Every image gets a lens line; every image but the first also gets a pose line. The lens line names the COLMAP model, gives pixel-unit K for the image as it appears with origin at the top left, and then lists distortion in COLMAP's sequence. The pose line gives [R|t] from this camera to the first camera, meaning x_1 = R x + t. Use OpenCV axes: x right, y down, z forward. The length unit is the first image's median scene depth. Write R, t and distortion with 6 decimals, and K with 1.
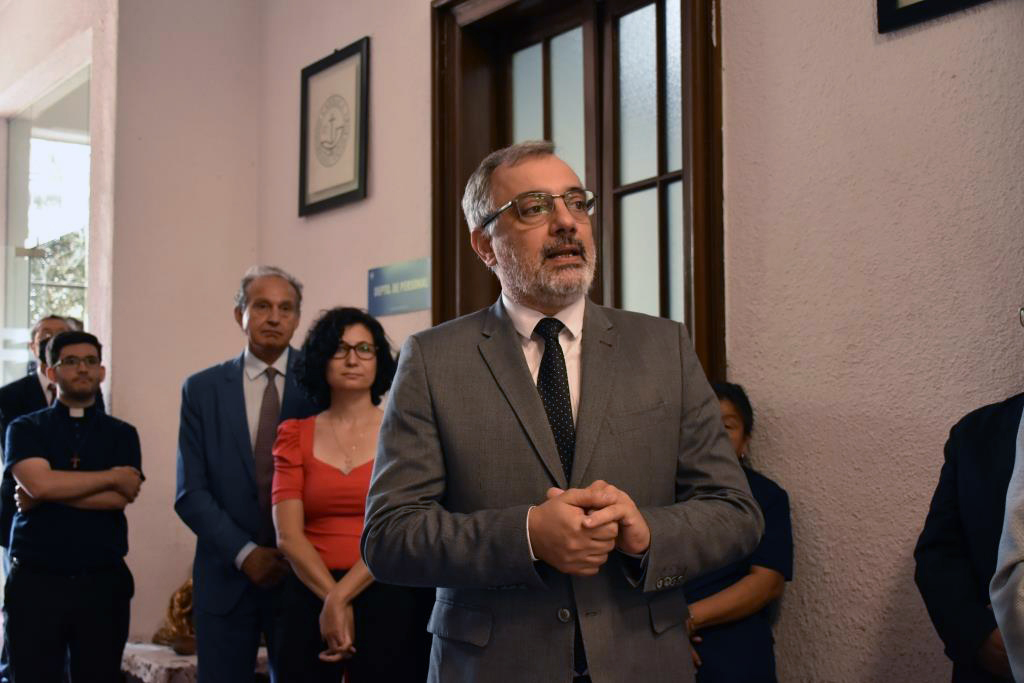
lens RADIAL K [[1169.8, 0, 509.9], [0, 1169.8, 341.8], [0, 0, 1]] dist [0.009066, 0.023531]
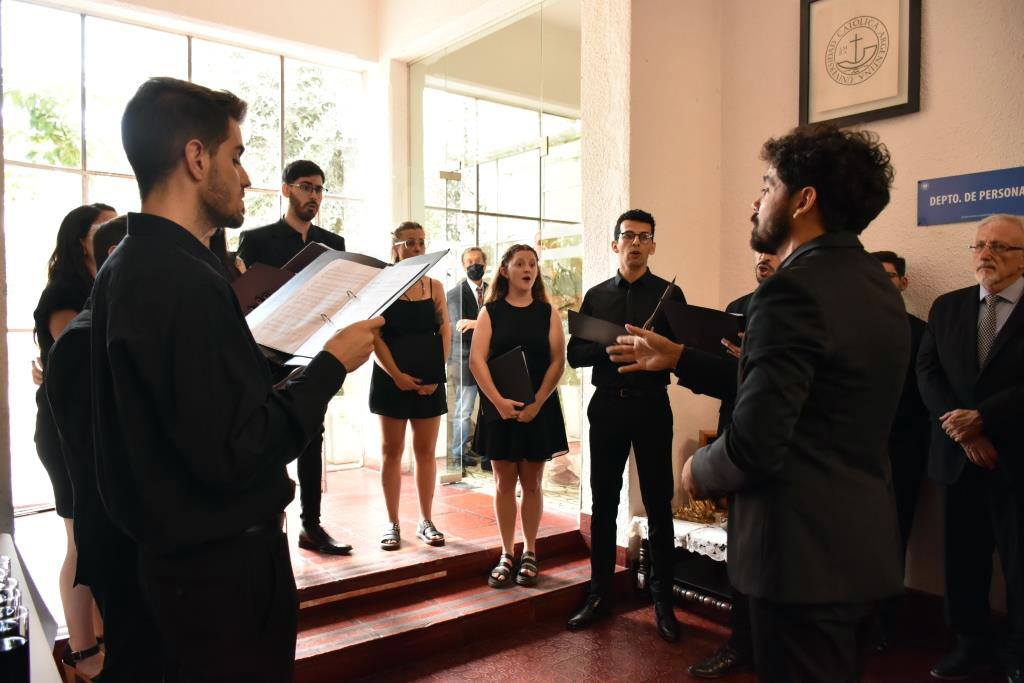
lens RADIAL K [[783.8, 0, 508.6], [0, 783.8, 347.0], [0, 0, 1]] dist [-0.023209, 0.000267]
pose [[0.999963, 0.006841, 0.005199, -0.487402], [-0.007346, 0.994517, 0.104313, 0.017508], [-0.004457, -0.104347, 0.994531, 0.276856]]
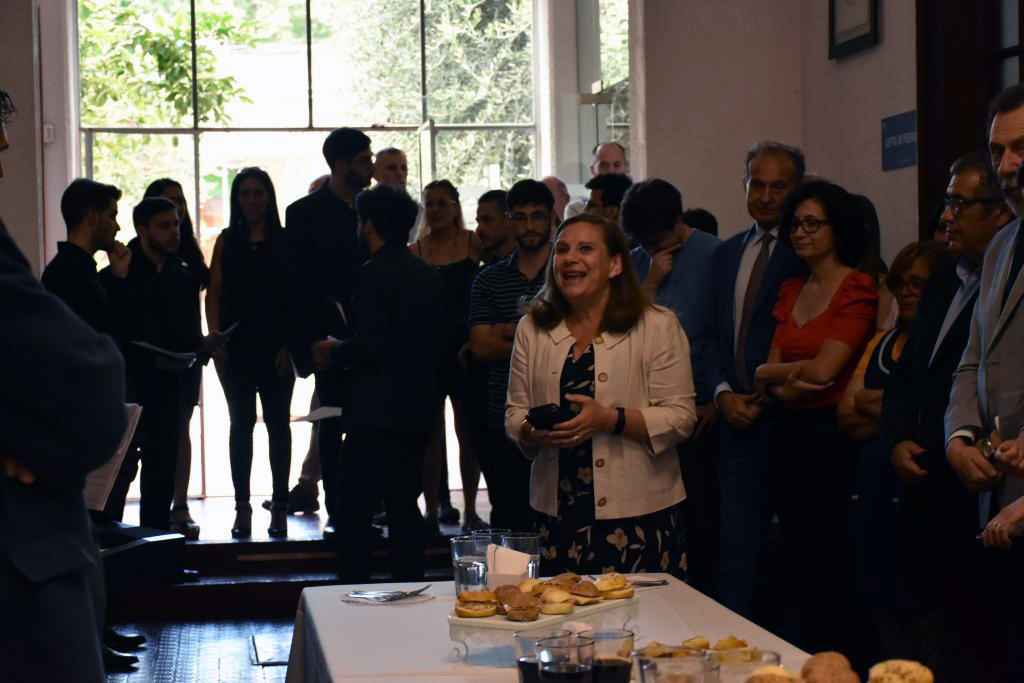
lens RADIAL K [[2059.4, 0, 510.8], [0, 2059.4, 341.8], [0, 0, 1]] dist [0.024496, 0.081890]
pose [[0.875638, 0.004539, -0.482946, 0.411290], [0.040337, 0.995775, 0.082495, -0.031395], [0.481280, -0.091716, 0.871755, -0.591920]]
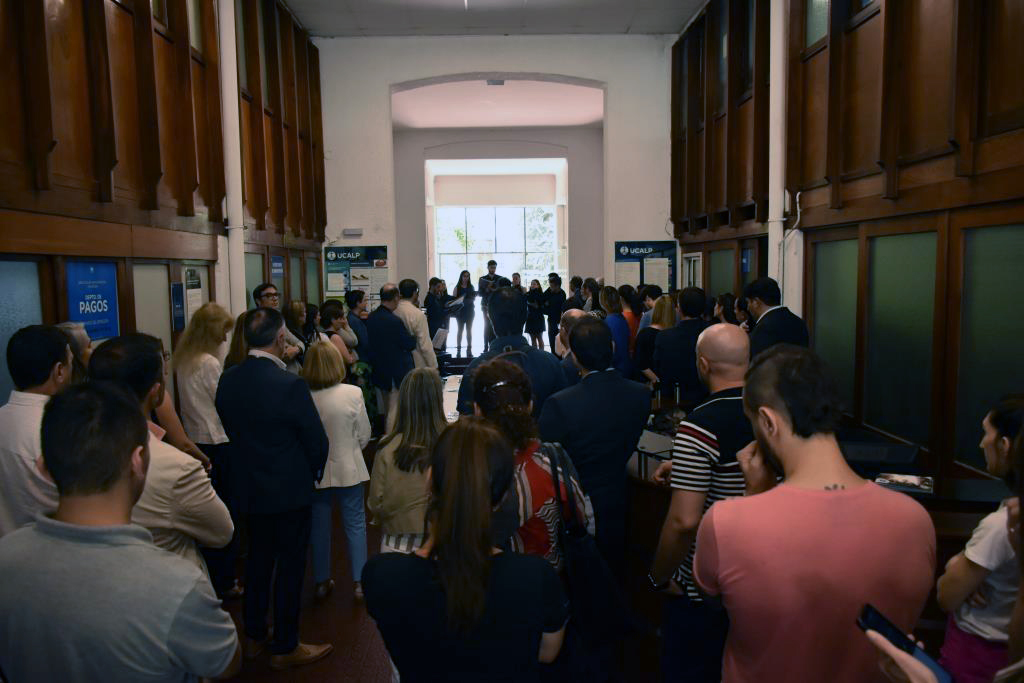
lens RADIAL K [[783.8, 0, 508.6], [0, 783.8, 347.0], [0, 0, 1]] dist [-0.023209, 0.000267]
pose [[0.808806, 0.051210, -0.585842, 1.188378], [0.048949, 0.986882, 0.153844, -0.211130], [0.586035, -0.153107, 0.795689, -1.436727]]
